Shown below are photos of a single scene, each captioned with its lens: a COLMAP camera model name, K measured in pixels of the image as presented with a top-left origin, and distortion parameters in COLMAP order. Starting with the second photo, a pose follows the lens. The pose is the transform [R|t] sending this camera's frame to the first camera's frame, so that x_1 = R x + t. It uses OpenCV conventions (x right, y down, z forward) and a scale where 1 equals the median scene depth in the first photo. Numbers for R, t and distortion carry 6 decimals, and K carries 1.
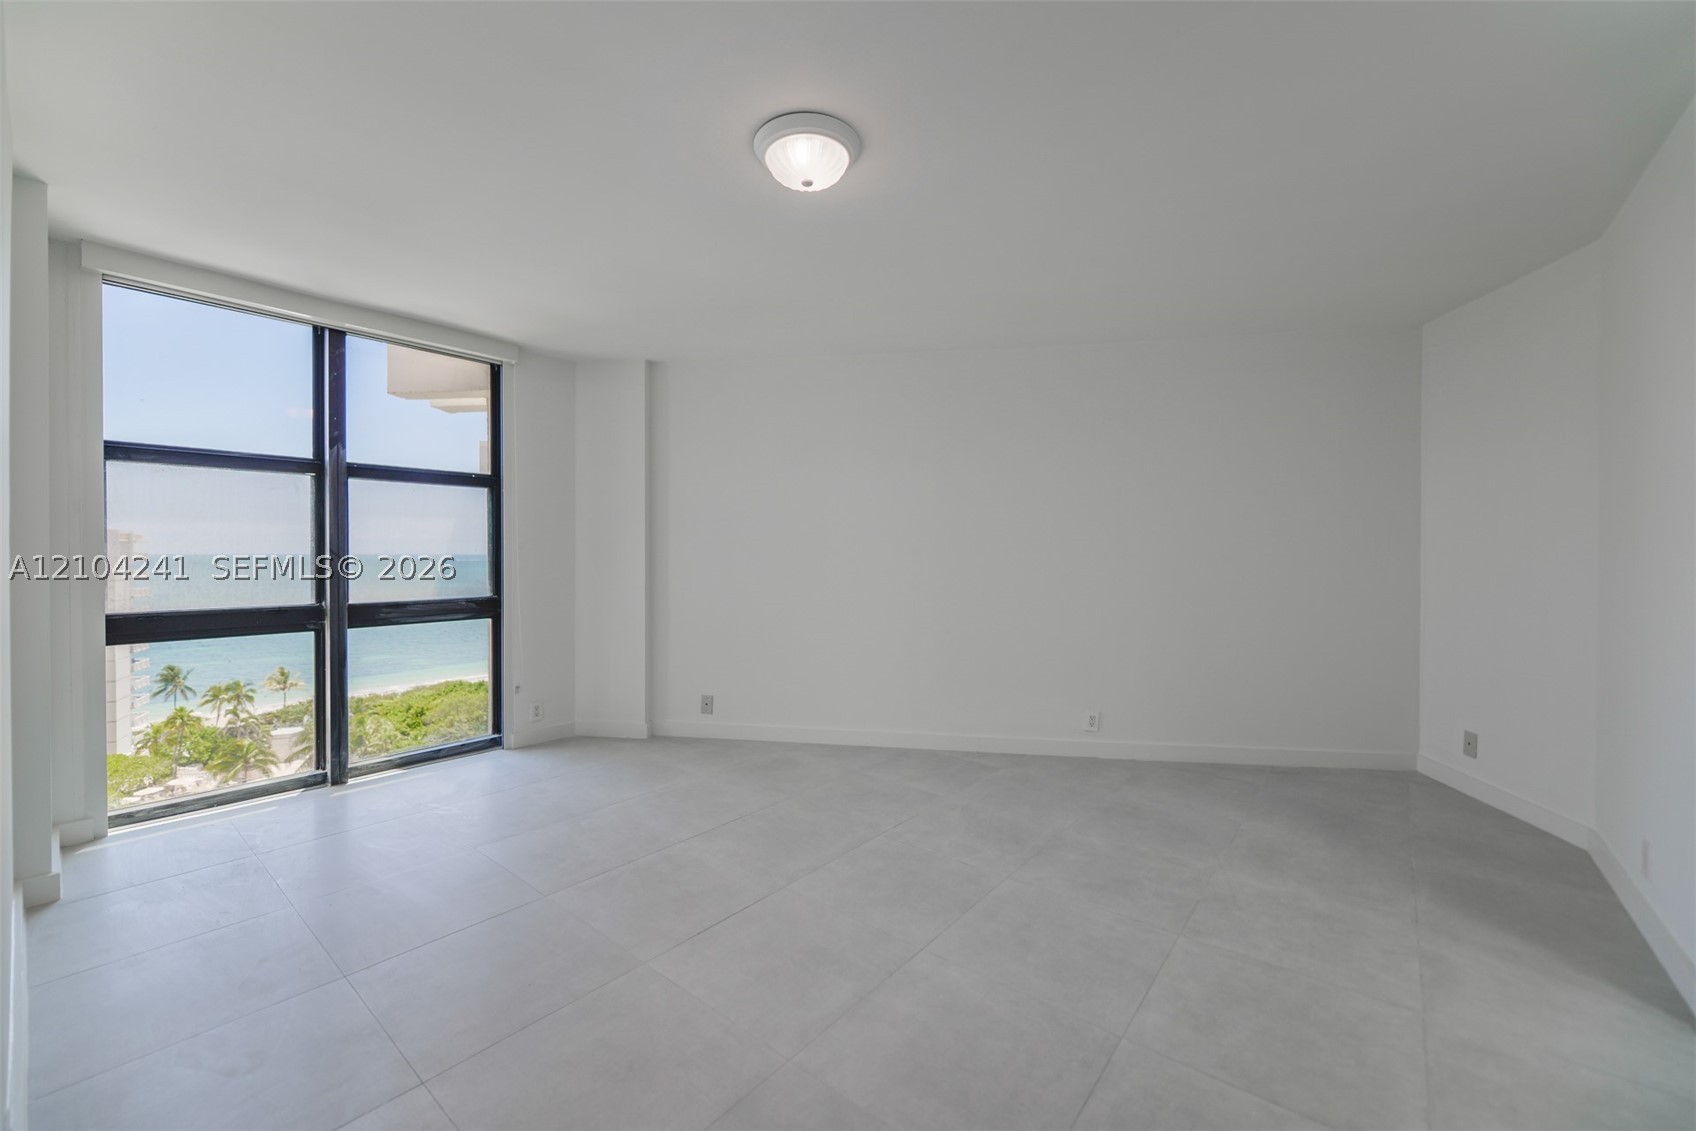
lens RADIAL K [[688.1, 0, 848.0], [0, 688.1, 565.5], [0, 0, 1]] dist [0.000822, -0.000262]
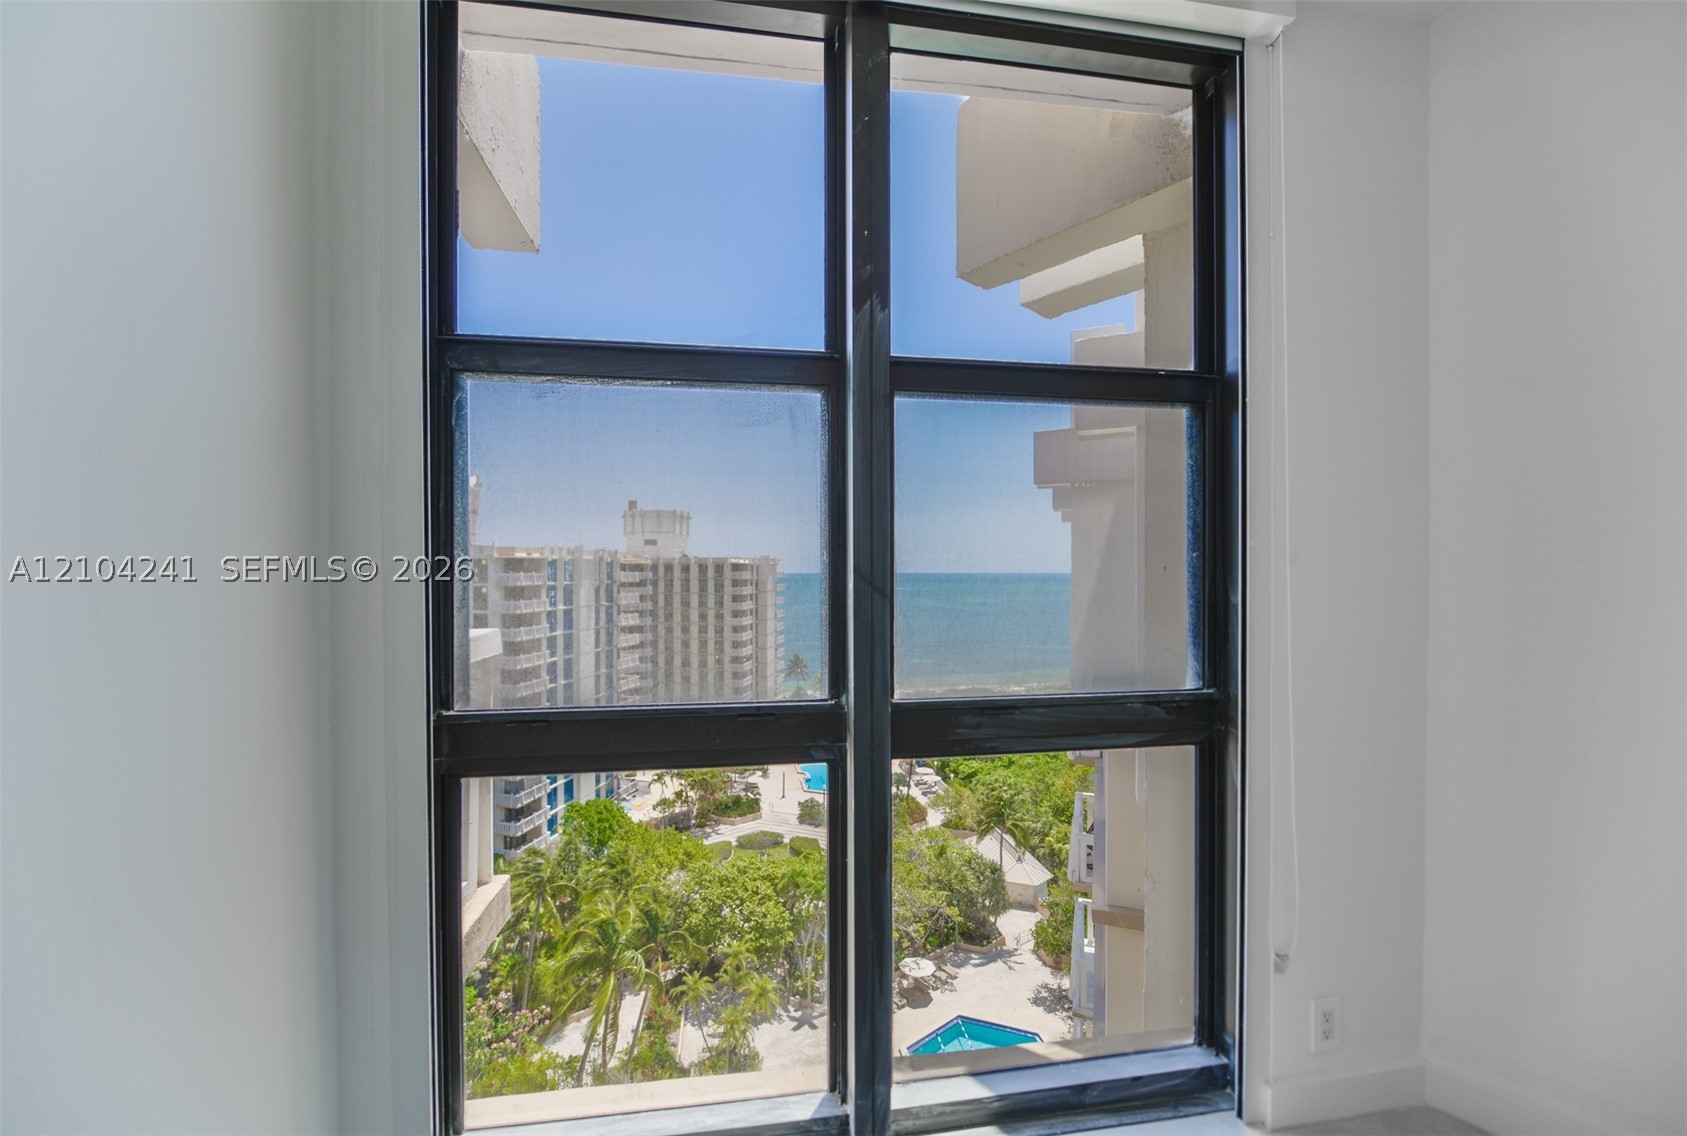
lens RADIAL K [[665.0, 0, 840.0], [0, 665.0, 575.9], [0, 0, 1]] dist [-0.002693, -0.000122]
pose [[0.751178, -0.000110, -0.660099, -0.488243], [-0.005515, 0.999964, -0.006442, -0.015900], [0.660076, 0.008480, 0.751151, 0.681405]]
